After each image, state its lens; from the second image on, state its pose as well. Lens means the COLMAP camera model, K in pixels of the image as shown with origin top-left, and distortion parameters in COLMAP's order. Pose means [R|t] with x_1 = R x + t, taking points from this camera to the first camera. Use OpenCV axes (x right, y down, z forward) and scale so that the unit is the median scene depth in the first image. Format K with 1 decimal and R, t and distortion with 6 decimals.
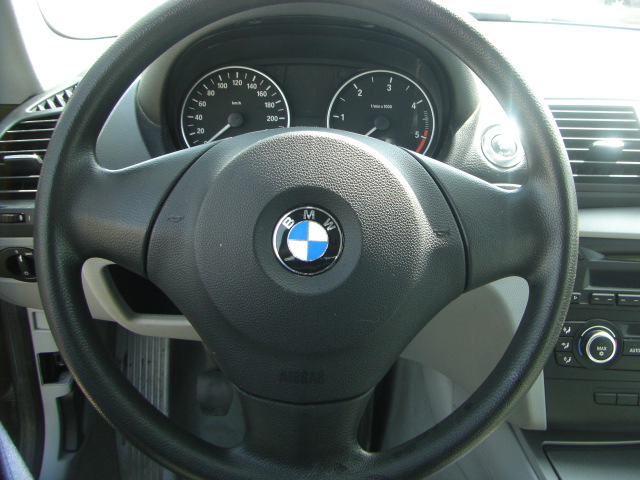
lens RADIAL K [[714.1, 0, 320.9], [0, 714.1, 240.5], [0, 0, 1]] dist [-0.136759, 0.000000]
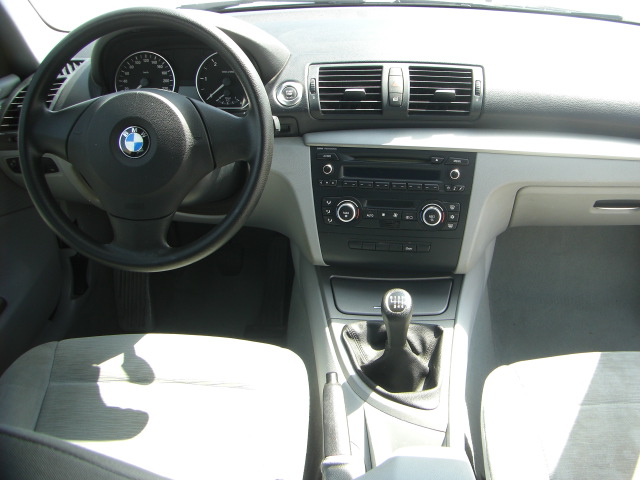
lens RADIAL K [[714.1, 0, 319.2], [0, 714.1, 240.2], [0, 0, 1]] dist [-0.136759, 0.000000]
pose [[0.991705, 0.015908, -0.127549, 0.540240], [-0.006278, 0.997122, 0.075548, 0.087594], [0.128383, -0.074121, 0.988951, -0.703488]]
